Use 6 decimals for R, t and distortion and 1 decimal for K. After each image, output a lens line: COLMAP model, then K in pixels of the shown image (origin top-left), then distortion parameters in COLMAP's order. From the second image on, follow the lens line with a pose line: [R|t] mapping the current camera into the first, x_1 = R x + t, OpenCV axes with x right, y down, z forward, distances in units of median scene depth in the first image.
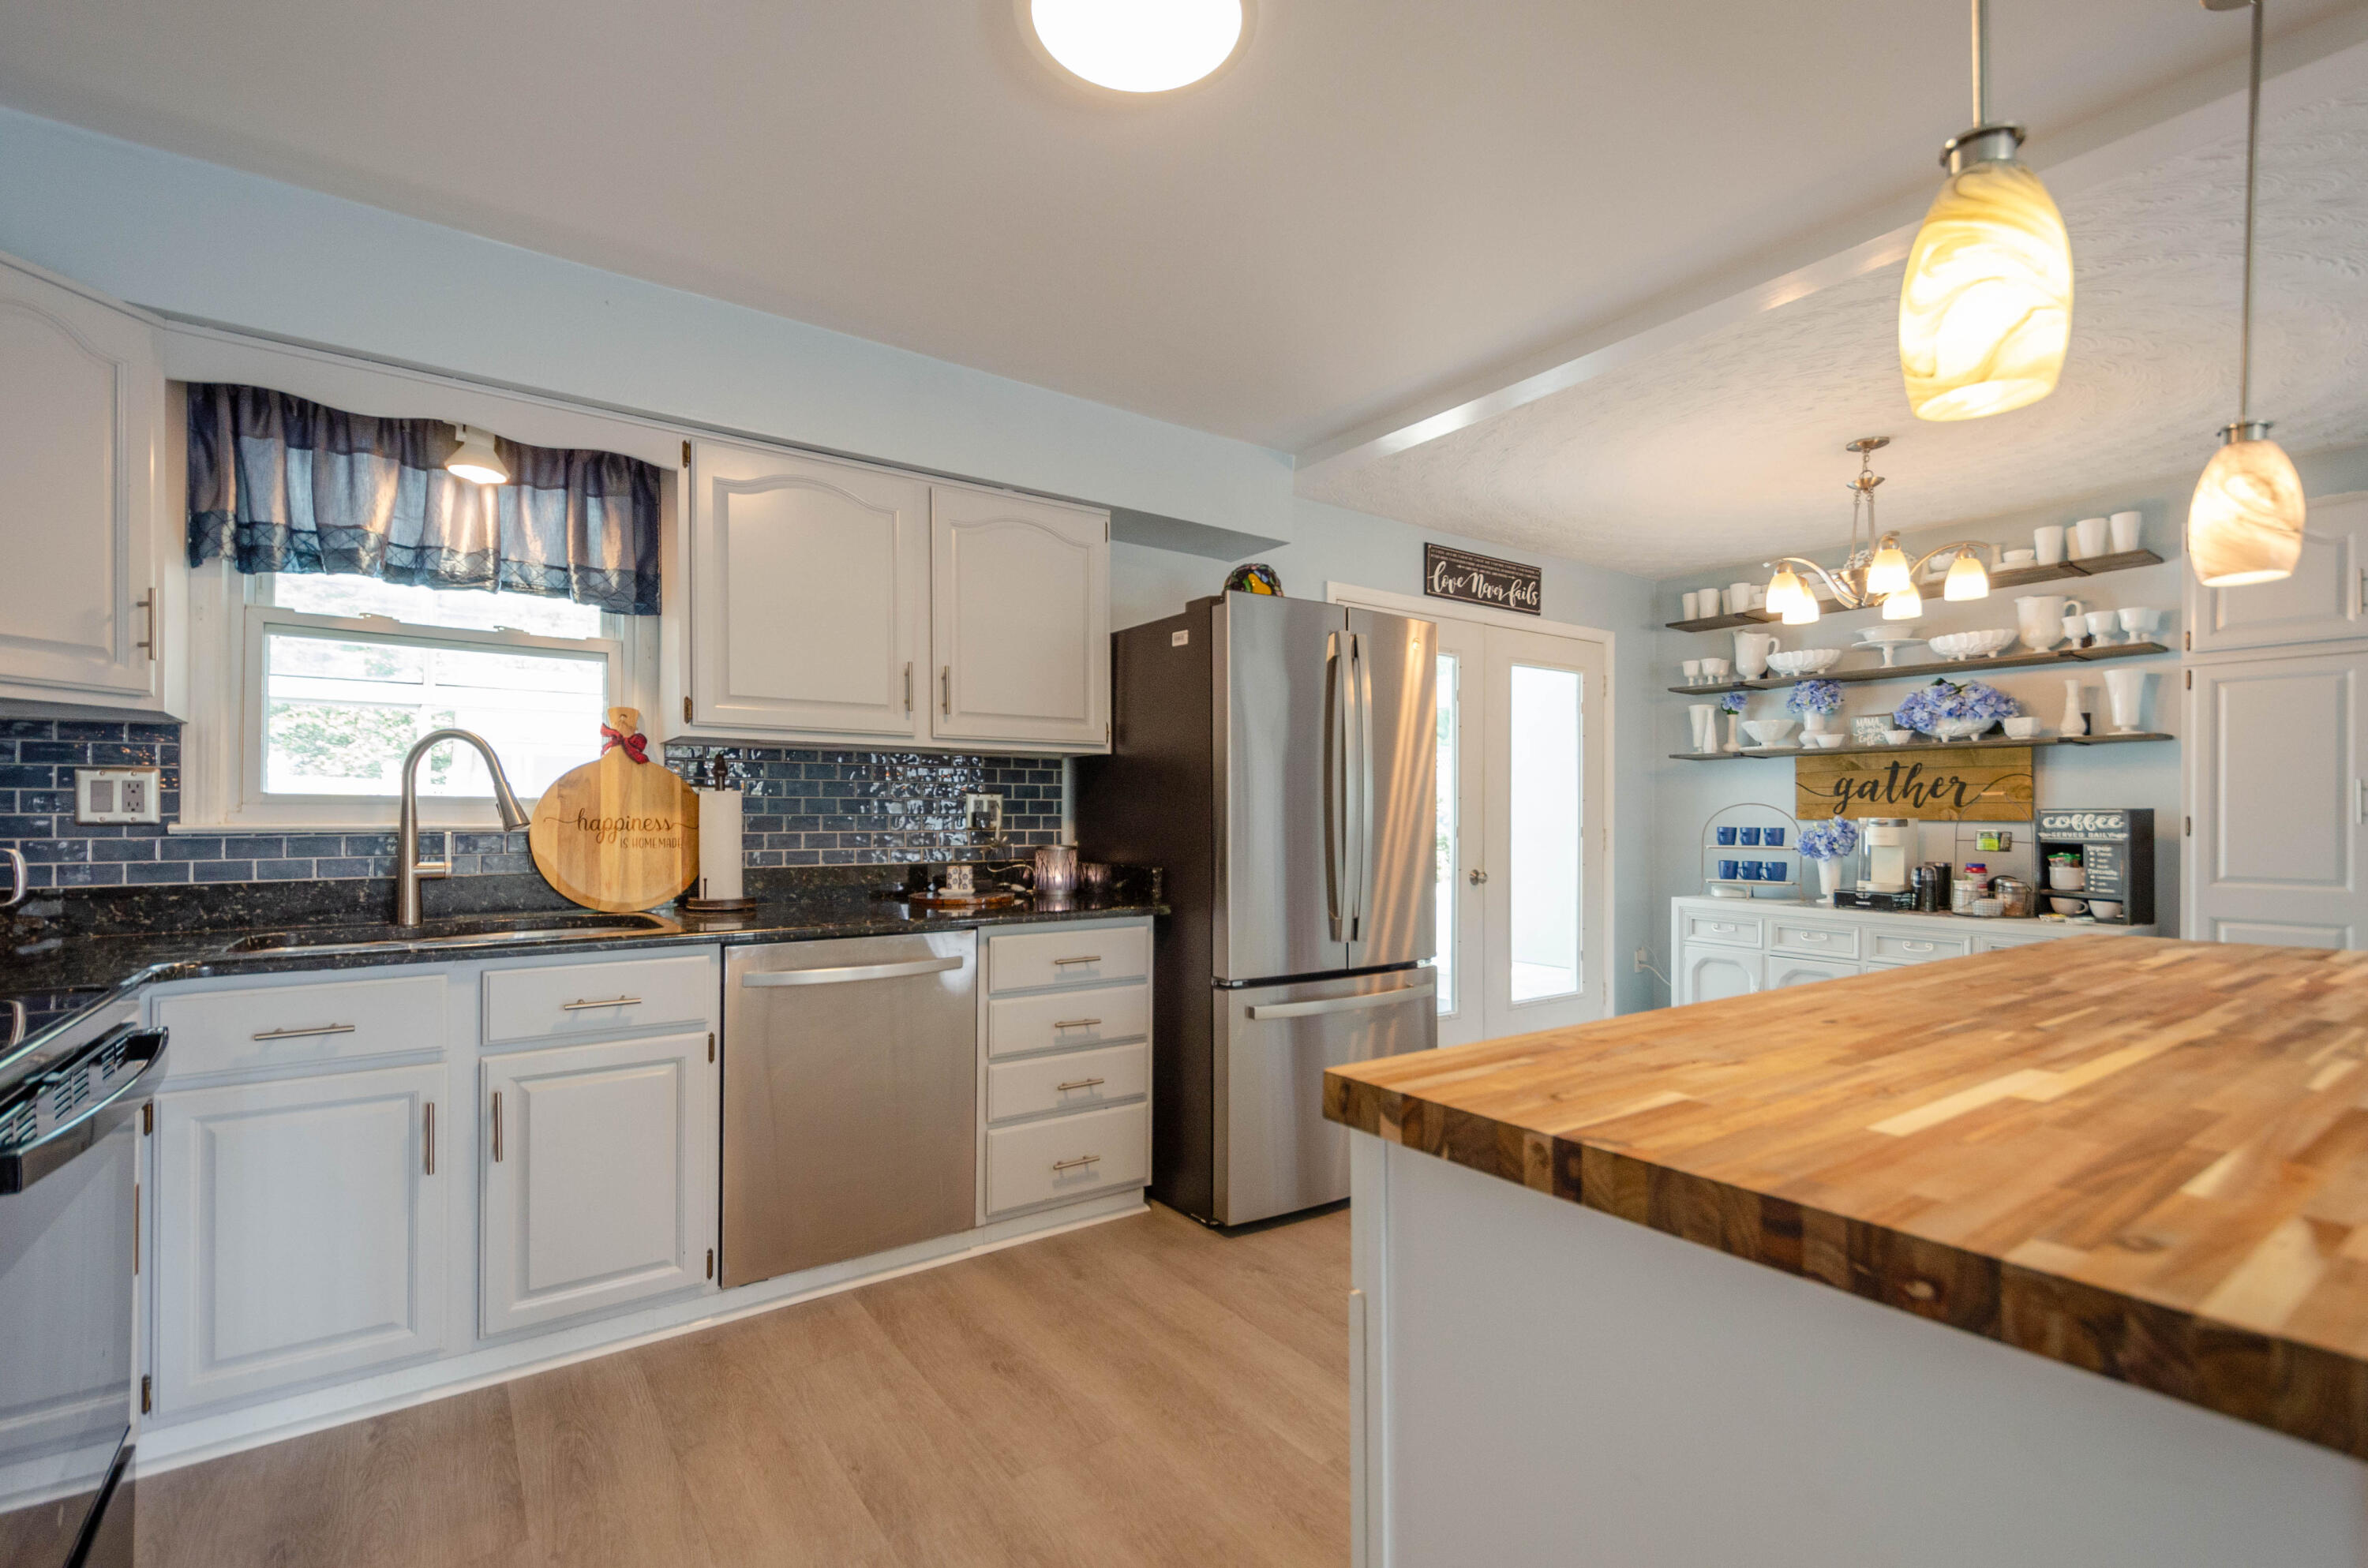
lens RADIAL K [[1060.5, 0, 1241.6], [0, 1060.5, 814.2], [0, 0, 1]] dist [0.017347, -0.005667]
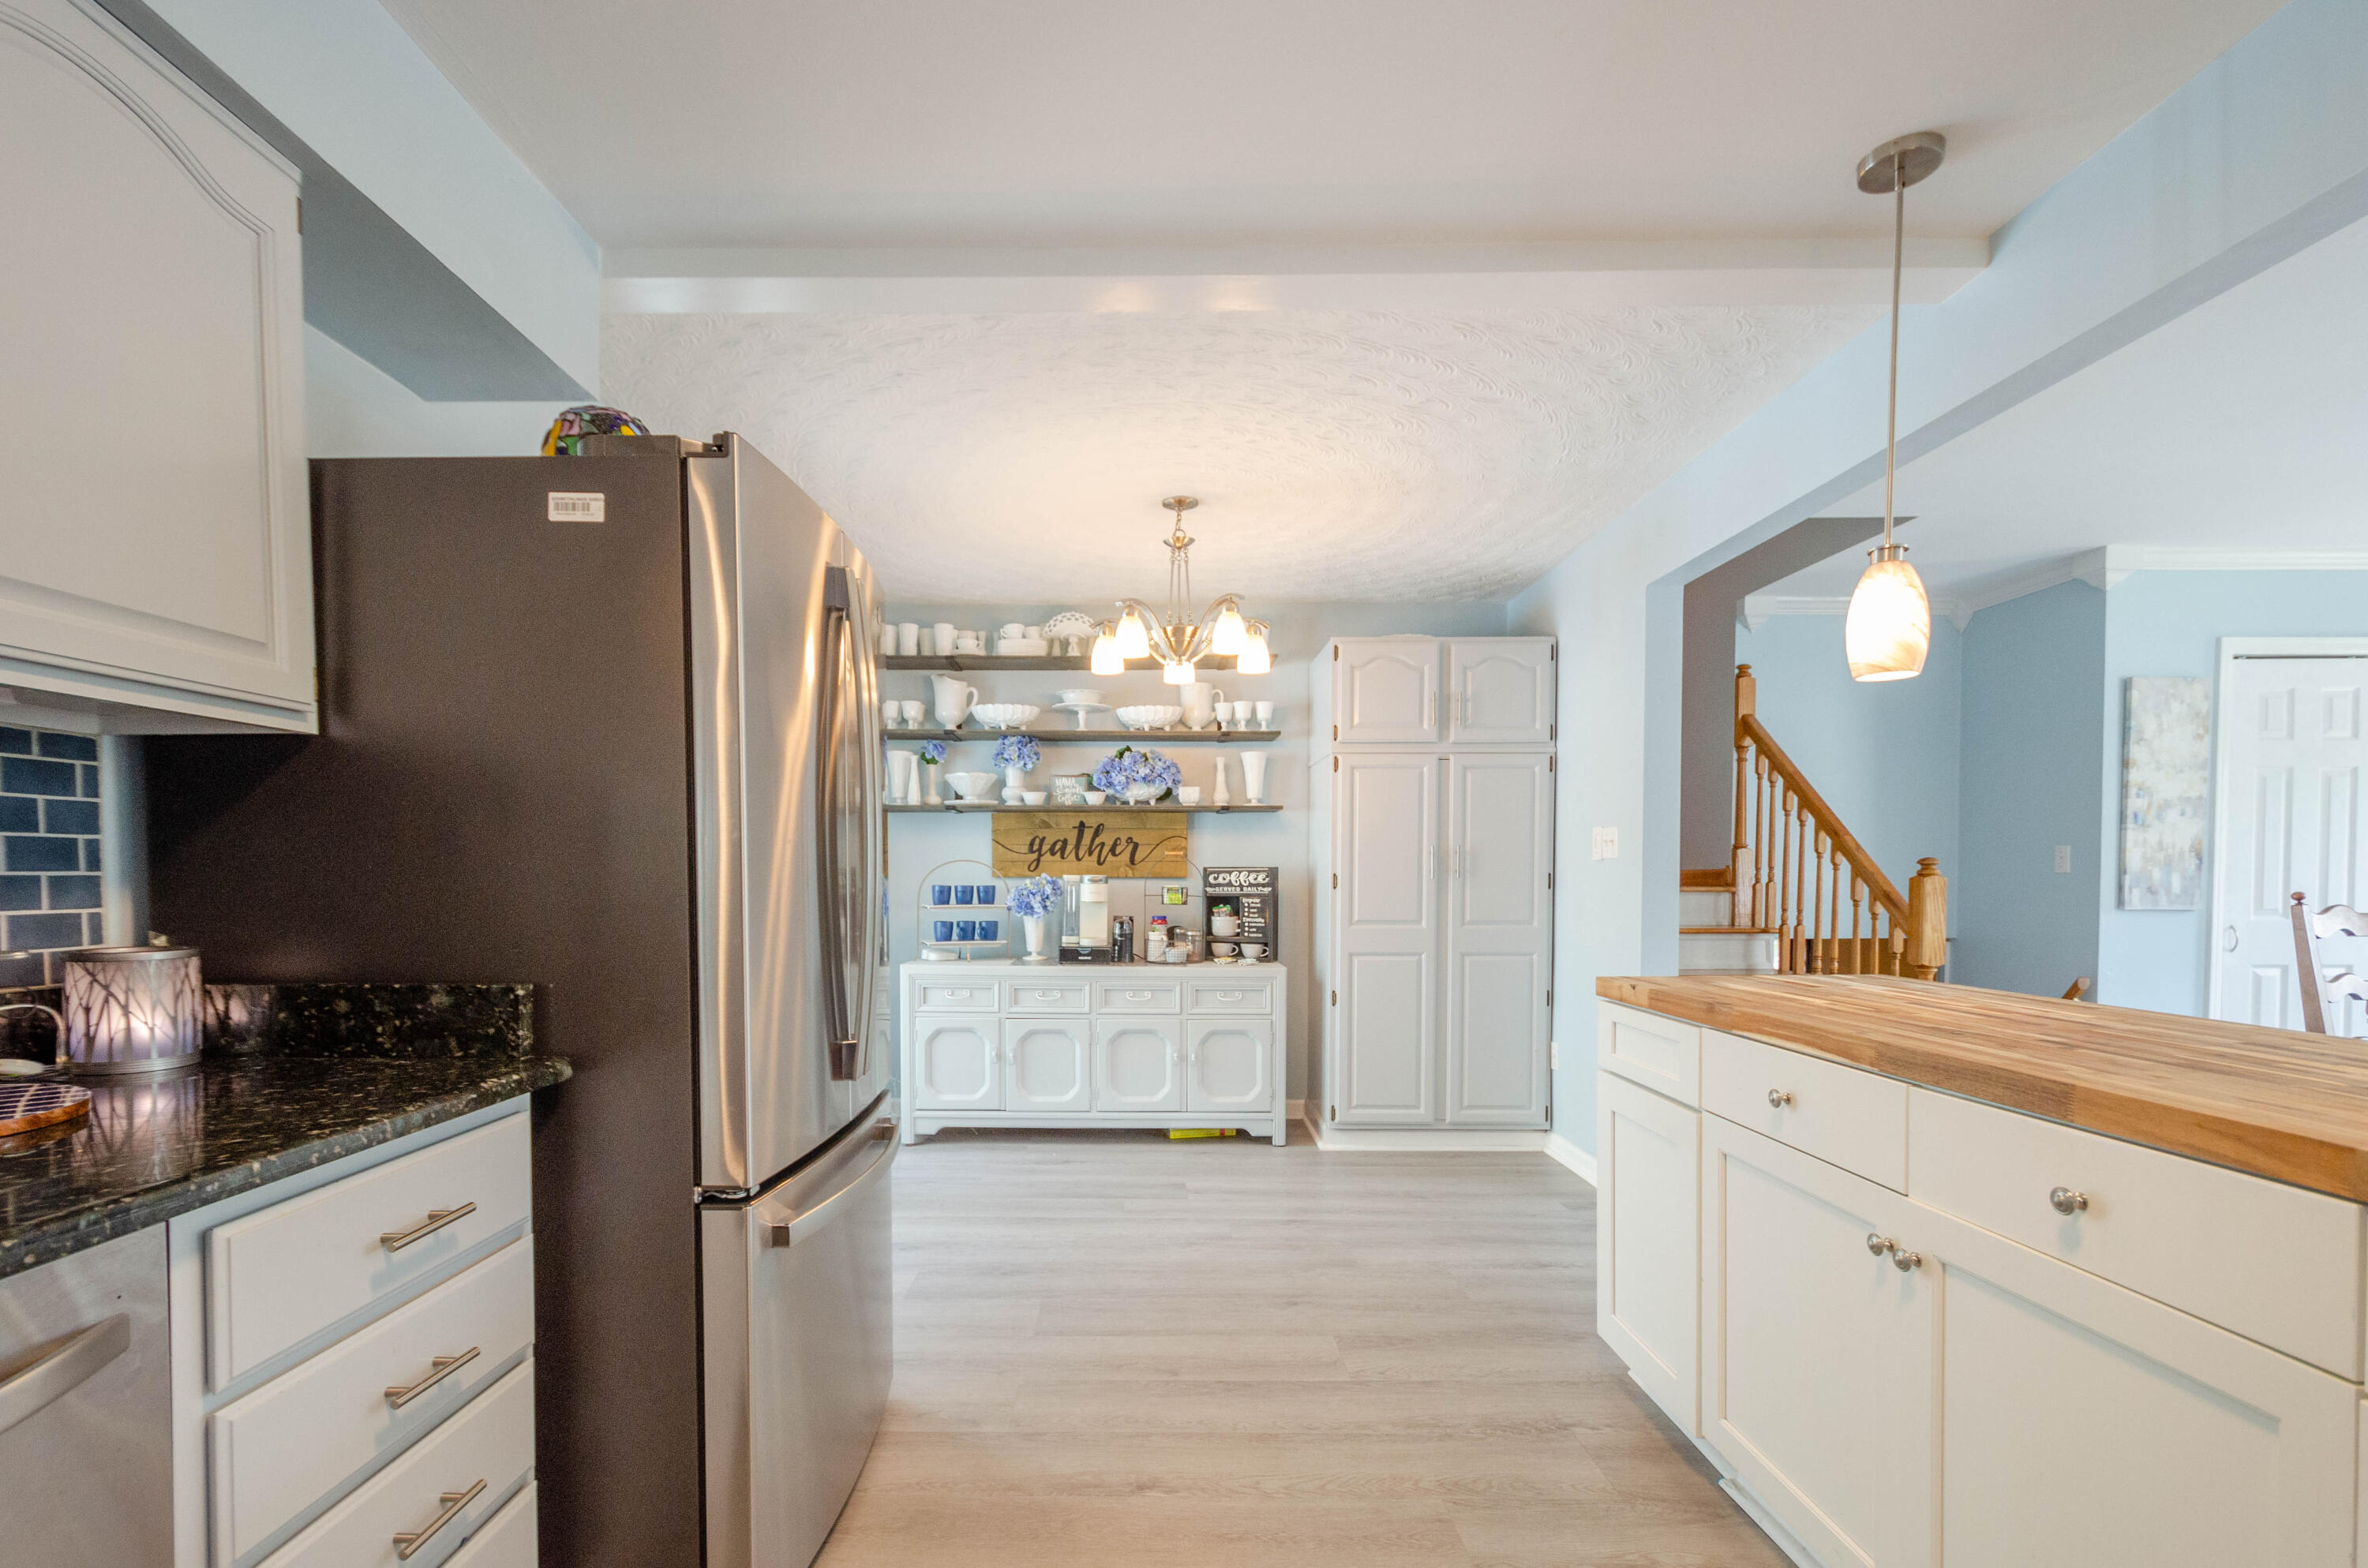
lens RADIAL K [[1060.5, 0, 1108.3], [0, 1060.5, 899.2], [0, 0, 1]] dist [0.017347, -0.005667]
pose [[0.619047, -0.020298, 0.785092, -0.255927], [-0.001157, 0.999641, 0.026757, -0.000639], [-0.785353, -0.017472, 0.618801, 0.438794]]
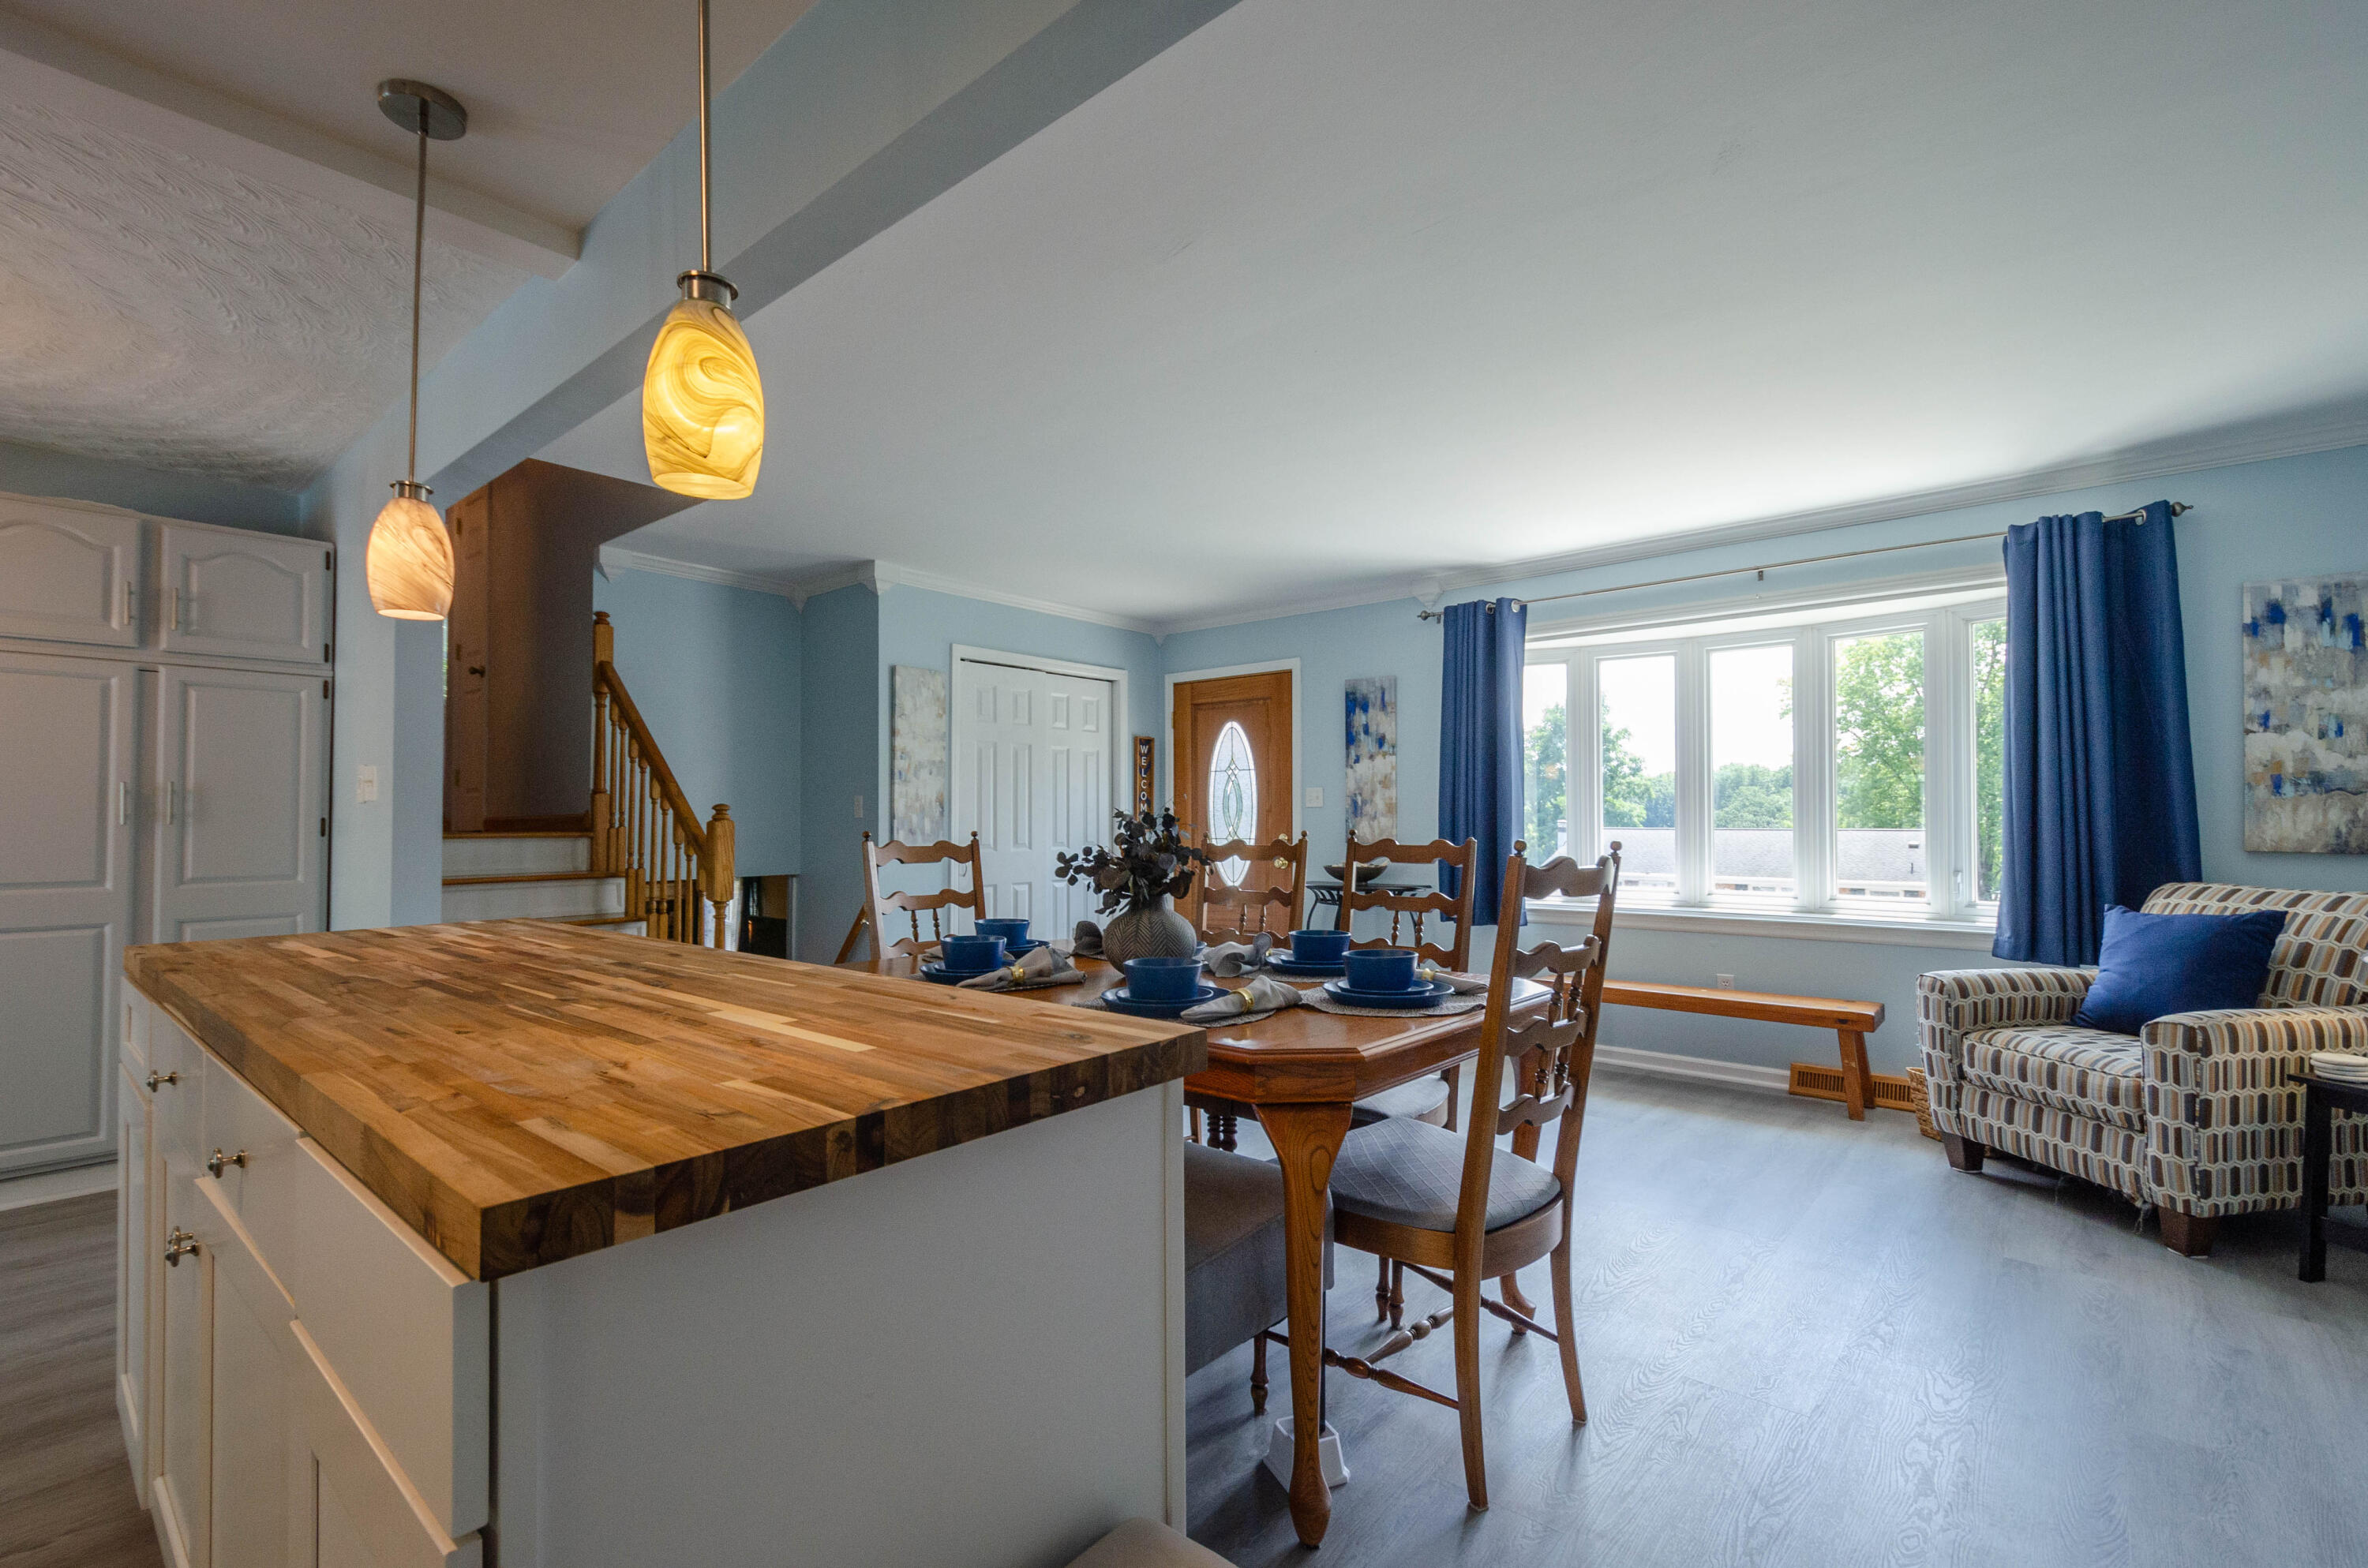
lens RADIAL K [[1060.5, 0, 1185.0], [0, 1060.5, 792.6], [0, 0, 1]] dist [0.017347, -0.005667]
pose [[-0.201658, 0.023516, 0.979174, -0.174405], [-0.001761, 0.999701, -0.024372, 0.000664], [-0.979454, -0.006639, -0.201556, 0.189994]]
